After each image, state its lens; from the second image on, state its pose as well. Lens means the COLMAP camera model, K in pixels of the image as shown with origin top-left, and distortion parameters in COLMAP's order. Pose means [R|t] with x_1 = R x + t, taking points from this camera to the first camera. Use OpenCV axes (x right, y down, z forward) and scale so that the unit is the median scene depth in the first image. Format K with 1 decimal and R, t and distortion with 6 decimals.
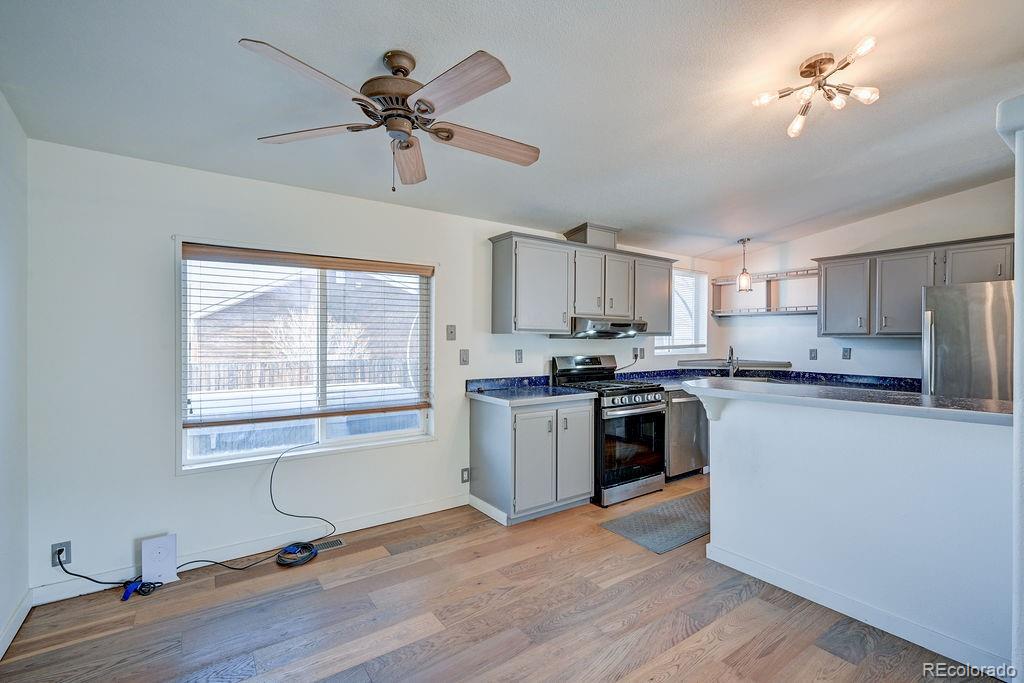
lens RADIAL K [[456.4, 0, 516.2], [0, 456.4, 343.0], [0, 0, 1]] dist [-0.001284, 0.000245]
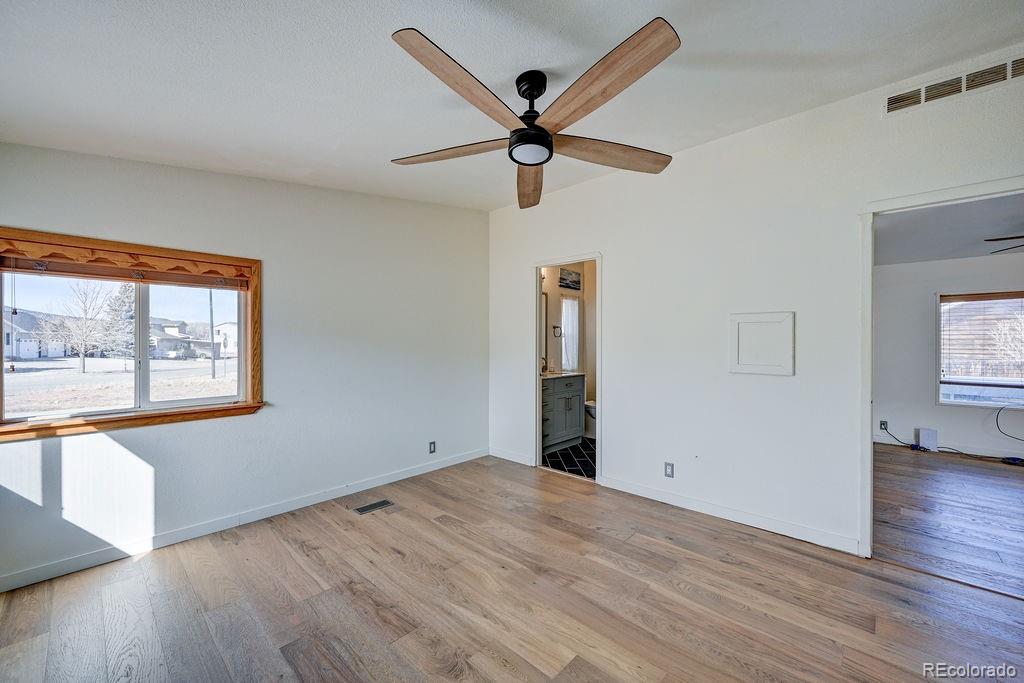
lens RADIAL K [[403.2, 0, 515.4], [0, 403.2, 342.9], [0, 0, 1]] dist [-0.001122, 0.000845]
pose [[0.208905, 0.002789, -0.977932, 0.452288], [-0.007934, 0.999968, 0.001157, 0.008655], [0.977904, 0.007517, 0.208920, -0.867510]]
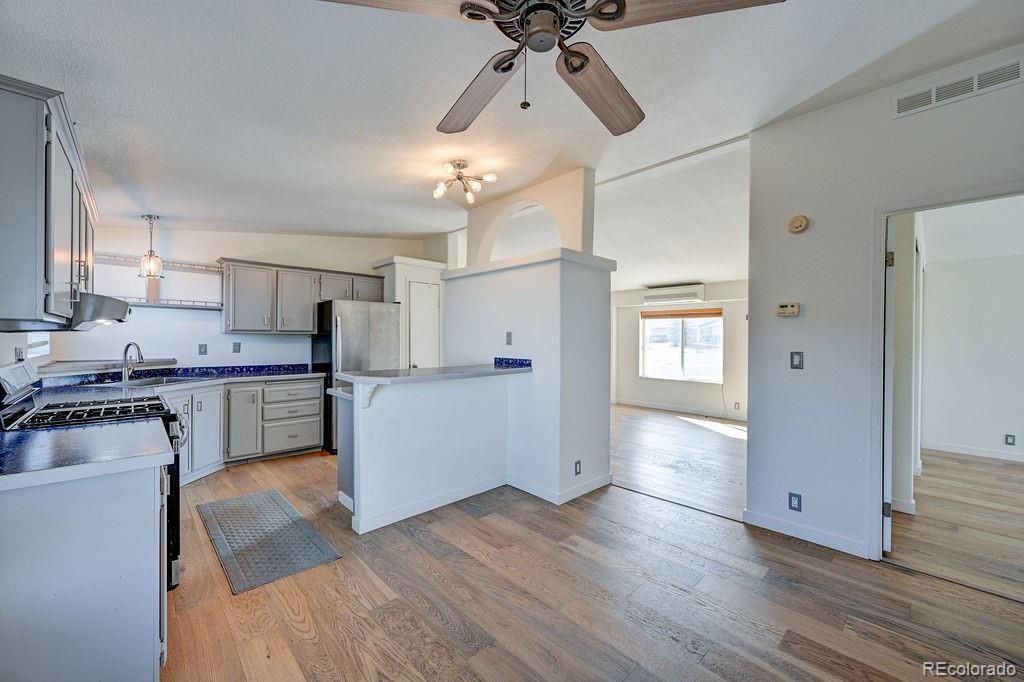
lens RADIAL K [[403.2, 0, 515.4], [0, 403.2, 342.4], [0, 0, 1]] dist [-0.001122, 0.000845]
pose [[-0.144526, -0.013917, 0.989403, -0.409348], [0.000313, 0.999900, 0.014111, -0.003991], [-0.989501, 0.002349, -0.144507, 0.533714]]
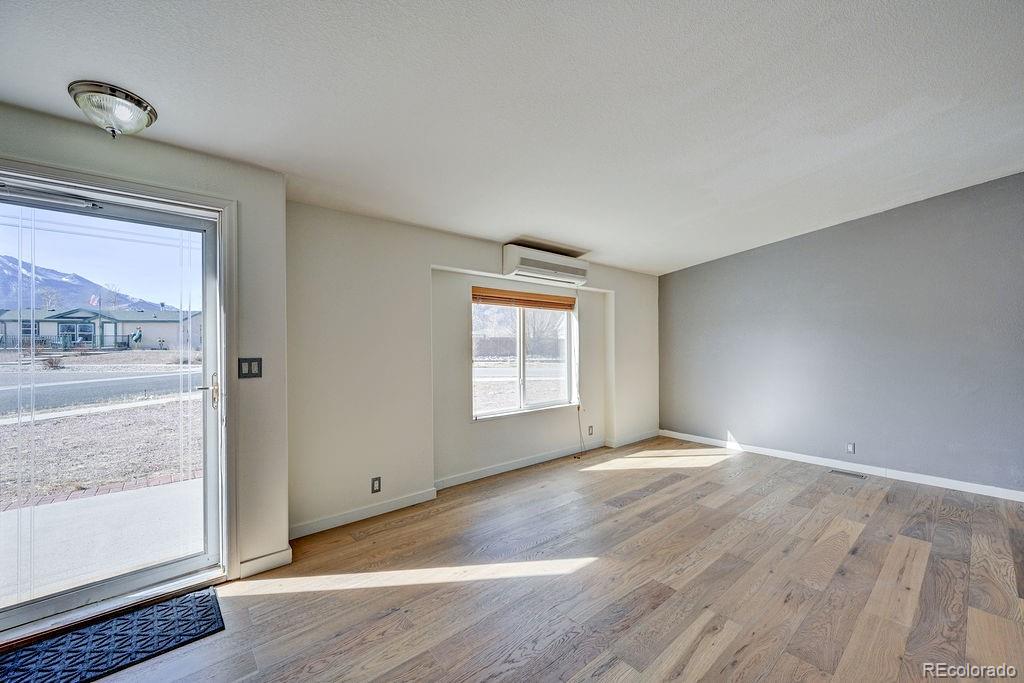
lens RADIAL K [[403.2, 0, 515.4], [0, 403.2, 342.9], [0, 0, 1]] dist [-0.001122, 0.000845]
pose [[-0.995179, -0.003329, -0.098015, 1.465474], [-0.003927, 0.999975, 0.005907, 0.002369], [0.097993, 0.006263, -0.995167, 0.613643]]
